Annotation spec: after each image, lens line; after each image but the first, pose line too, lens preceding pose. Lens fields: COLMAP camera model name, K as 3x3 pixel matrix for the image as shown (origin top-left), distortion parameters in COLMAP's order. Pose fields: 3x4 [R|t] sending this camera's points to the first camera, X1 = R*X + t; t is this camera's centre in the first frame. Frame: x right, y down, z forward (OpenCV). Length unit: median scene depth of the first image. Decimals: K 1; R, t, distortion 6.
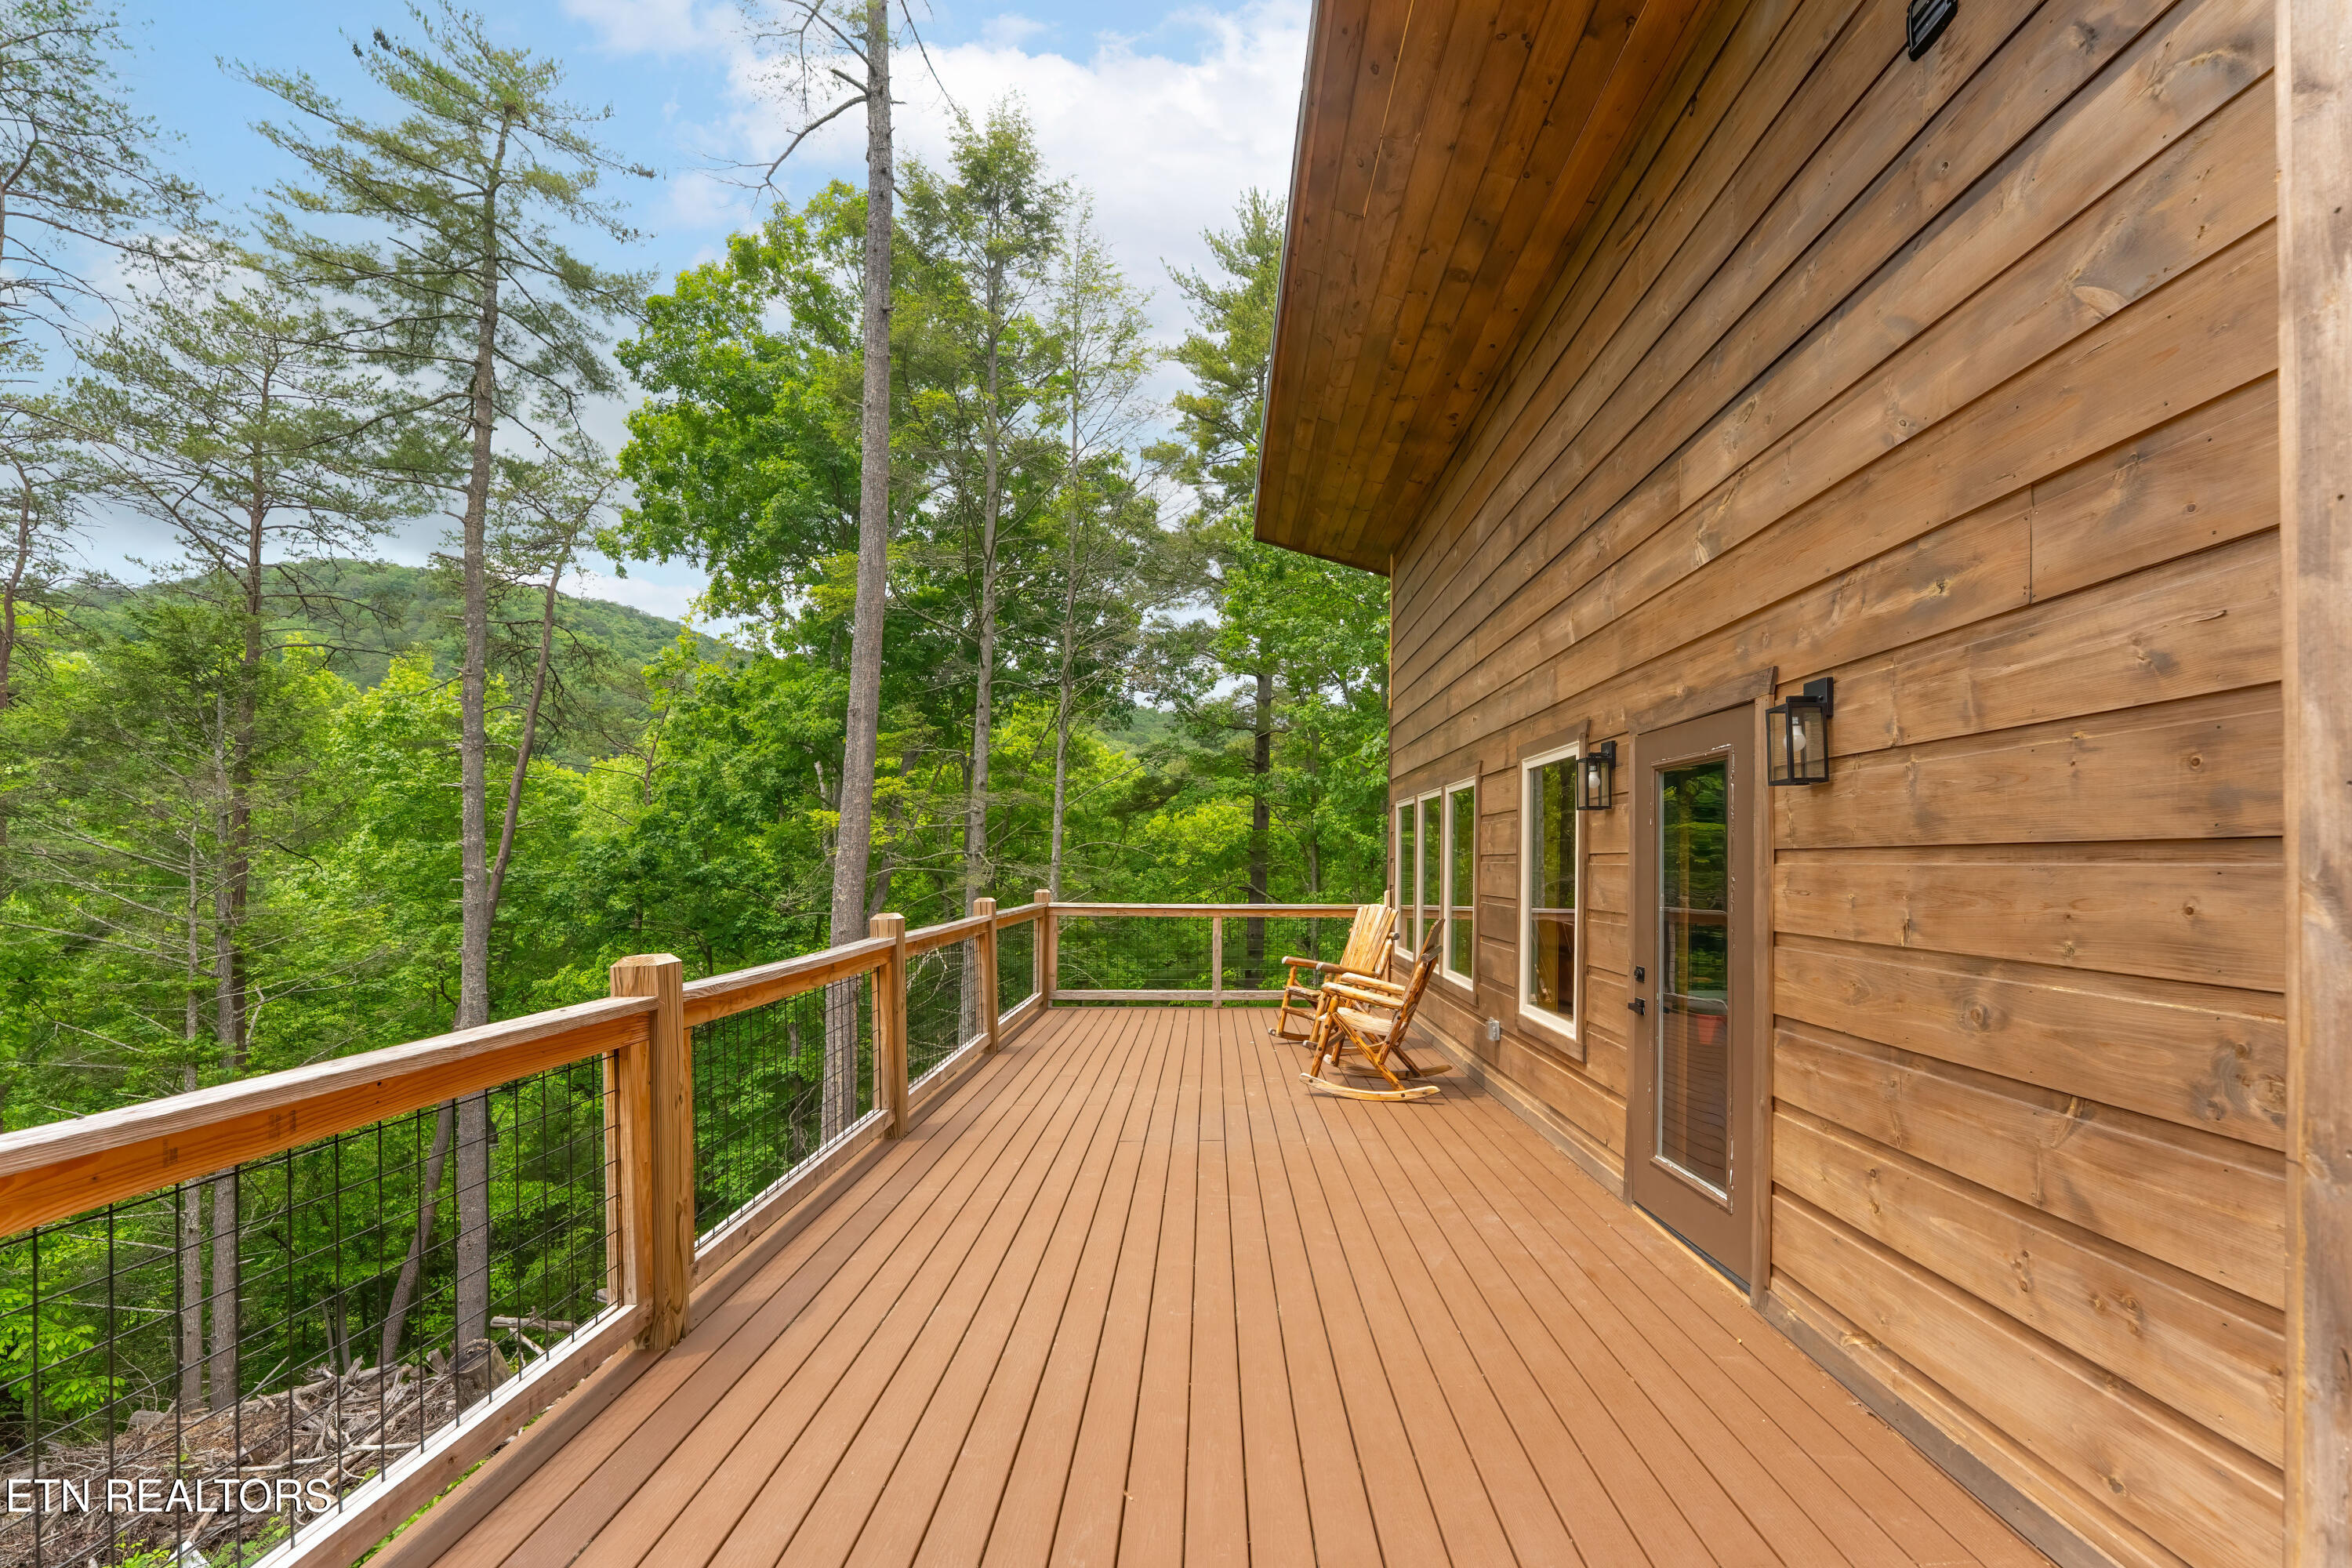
lens RADIAL K [[961.4, 0, 1292.3], [0, 961.4, 870.3], [0, 0, 1]] dist [-0.001246, -0.000685]
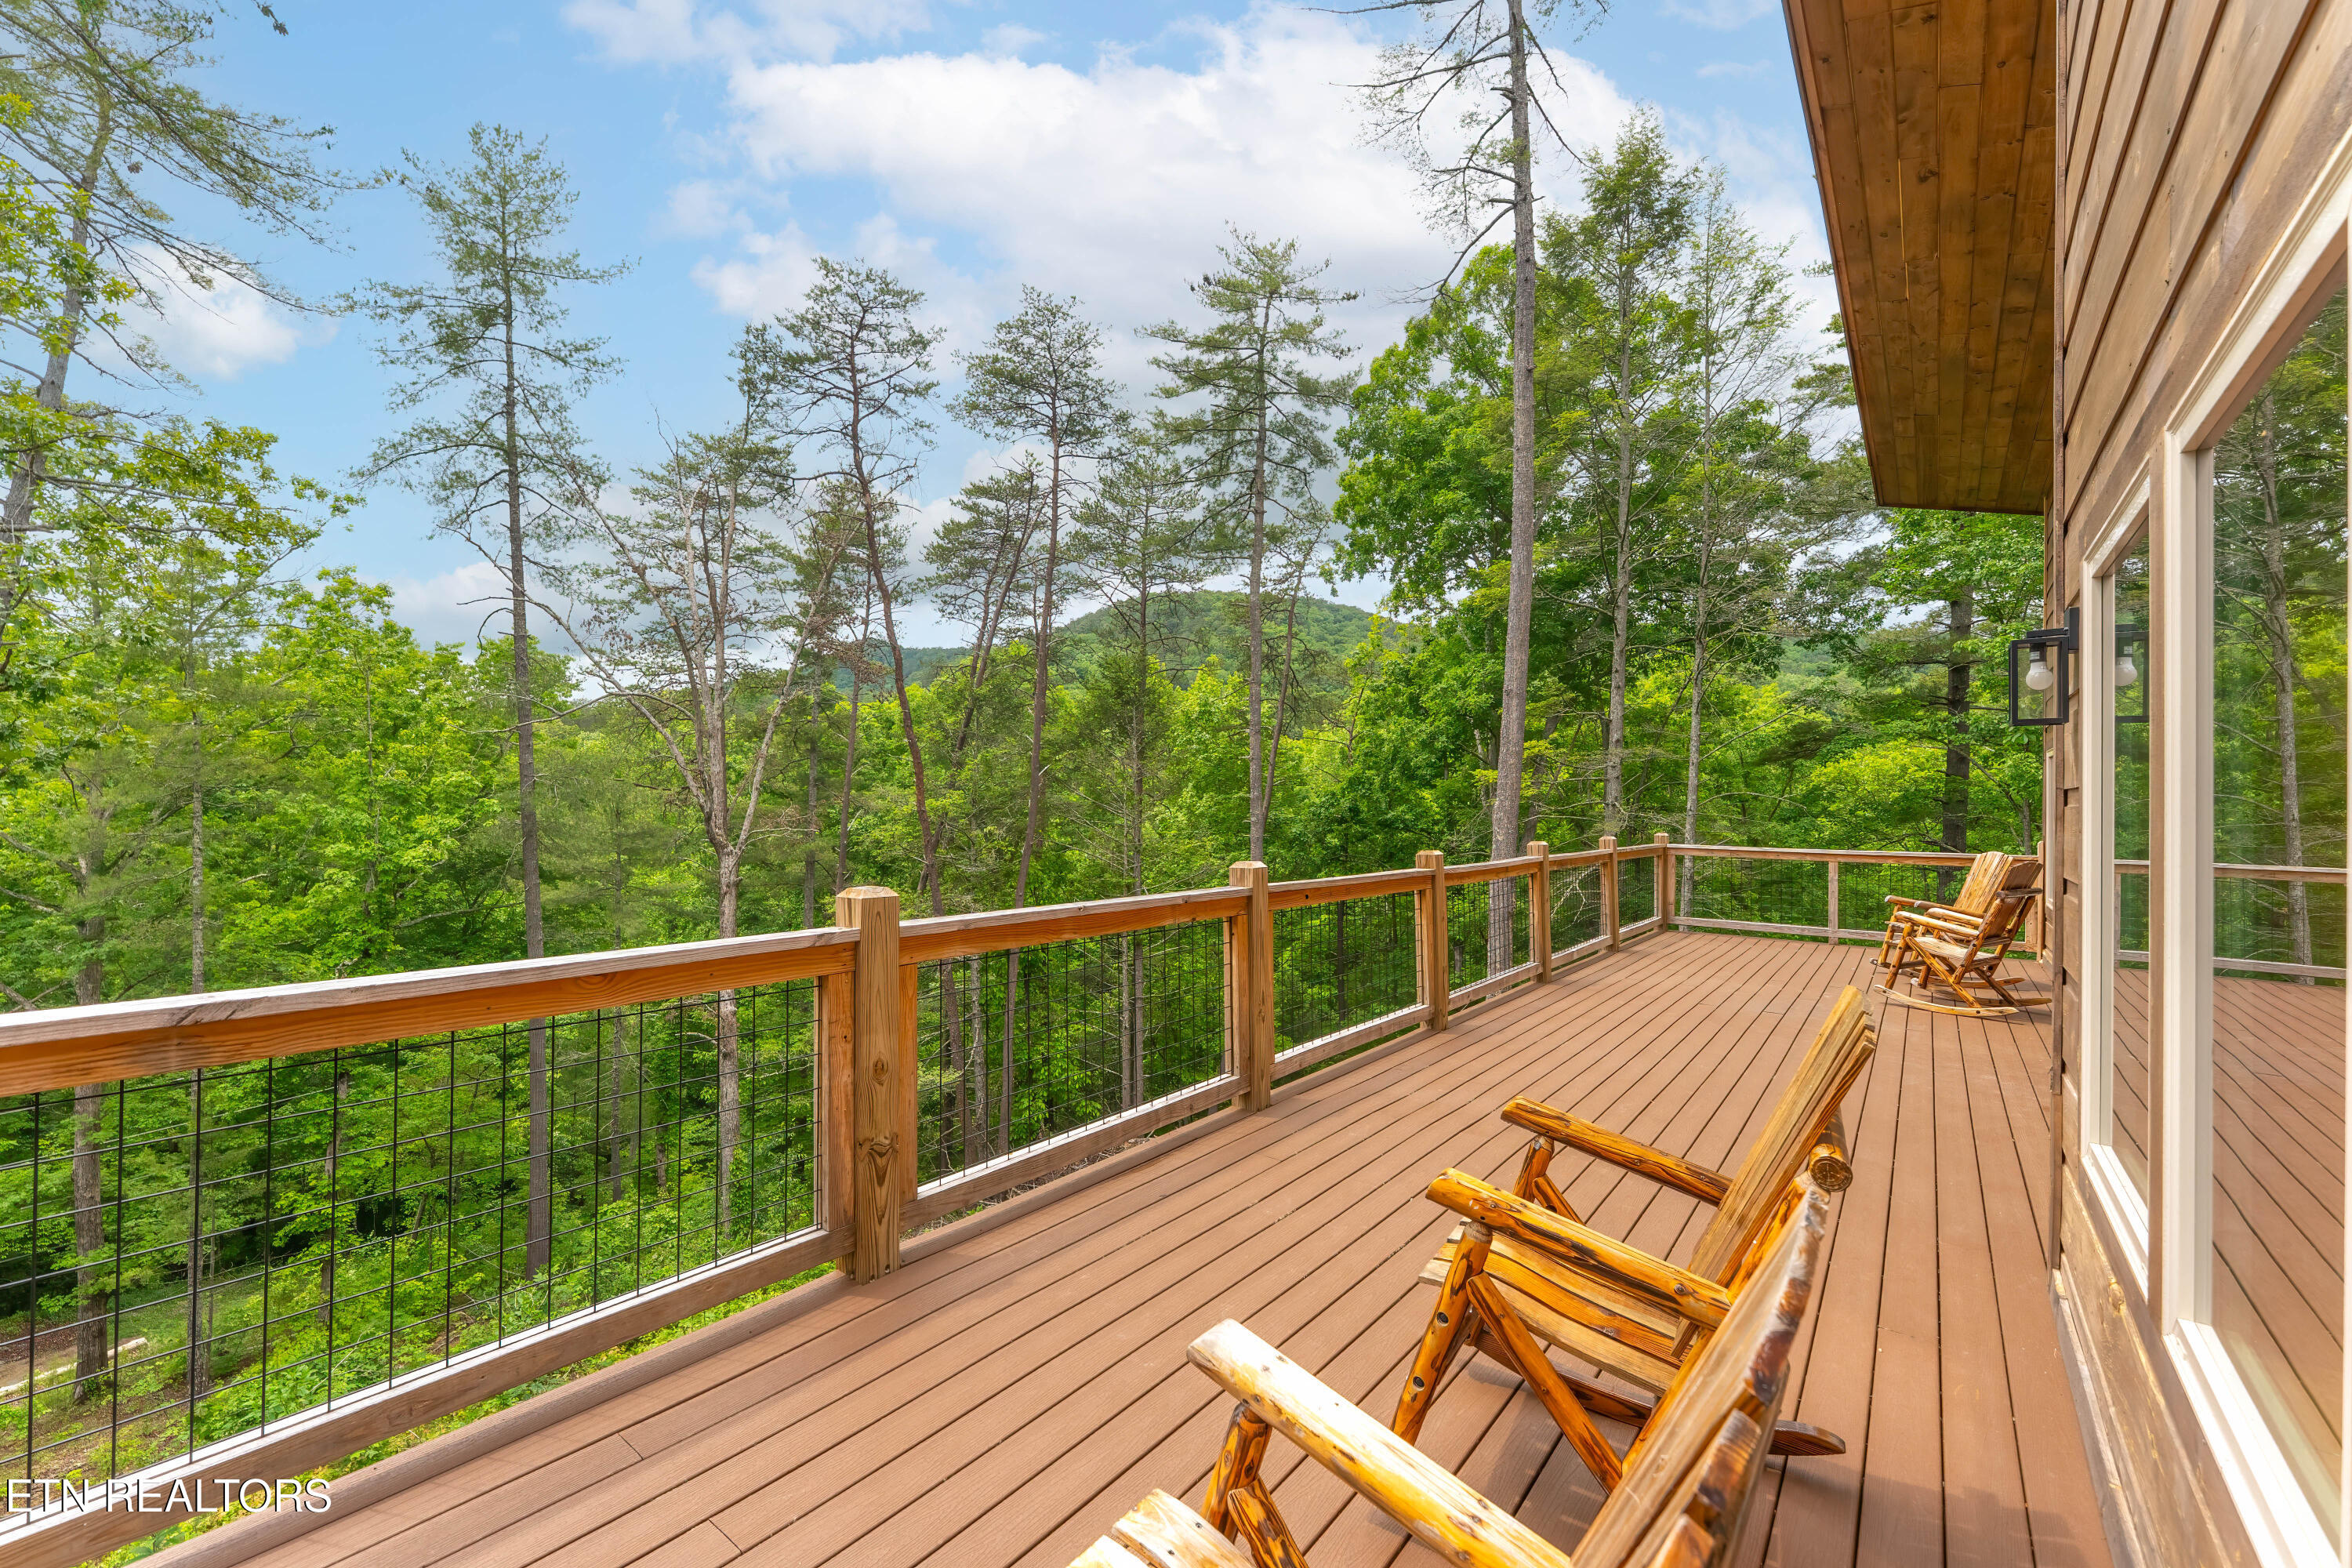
lens RADIAL K [[952.5, 0, 1161.7], [0, 952.5, 767.2], [0, 0, 1]] dist [-0.001816, -0.000472]
pose [[0.719378, -0.025453, -0.694153, 0.048237], [-0.012439, 0.998696, -0.049511, 0.001514], [0.694508, 0.044252, 0.718123, -0.122924]]
